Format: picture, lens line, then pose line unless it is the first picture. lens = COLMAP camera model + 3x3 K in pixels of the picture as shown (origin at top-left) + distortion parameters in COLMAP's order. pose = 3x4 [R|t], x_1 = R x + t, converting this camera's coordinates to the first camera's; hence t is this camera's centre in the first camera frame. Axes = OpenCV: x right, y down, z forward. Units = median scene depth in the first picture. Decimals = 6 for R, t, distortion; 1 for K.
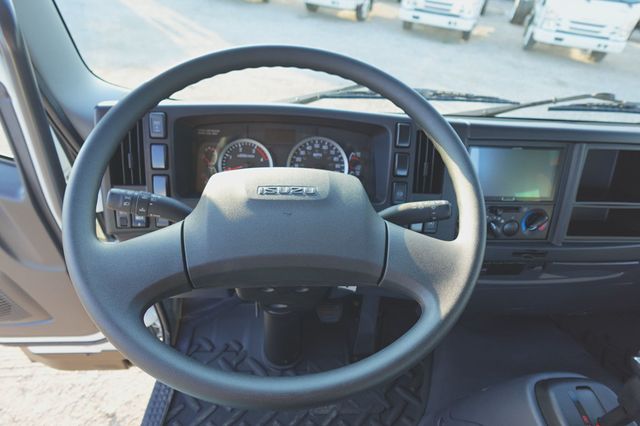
lens RADIAL K [[354.2, 0, 321.3], [0, 354.2, 211.9], [0, 0, 1]] dist [0.002978, -0.000548]
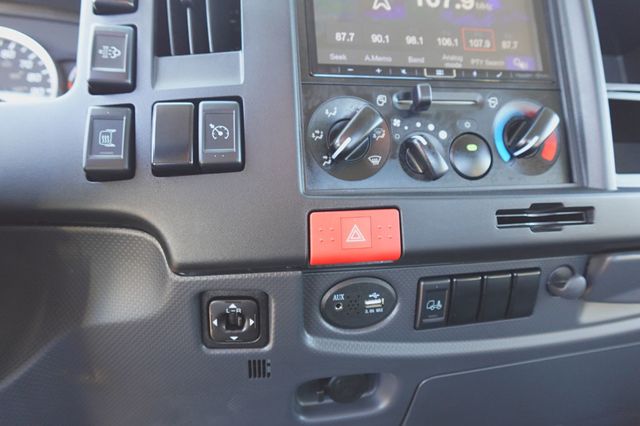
lens RADIAL K [[373.2, 0, 322.2], [0, 373.2, 213.0], [0, 0, 1]] dist [-0.002894, 0.005356]
pose [[0.988978, -0.082775, 0.122763, 0.308769], [0.123193, 0.919965, -0.372139, 0.201127], [-0.082134, 0.383161, 0.920023, 0.631501]]
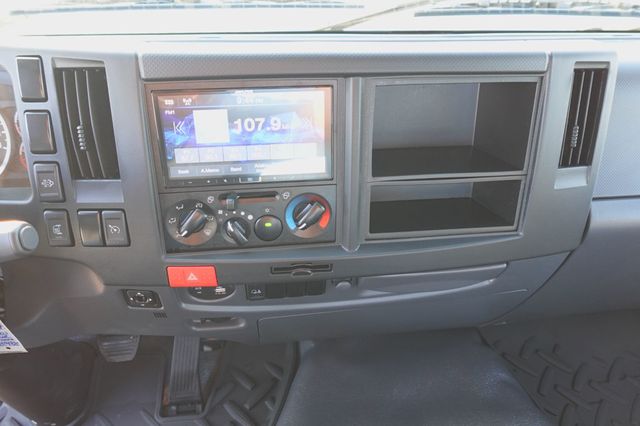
lens RADIAL K [[463.4, 0, 316.2], [0, 463.4, 215.2], [0, 0, 1]] dist [-0.004014, 0.014782]
pose [[0.998352, -0.054922, 0.016627, 0.551474], [0.052898, 0.993134, 0.104335, -0.046650], [-0.022243, -0.103284, 0.994403, 0.209394]]
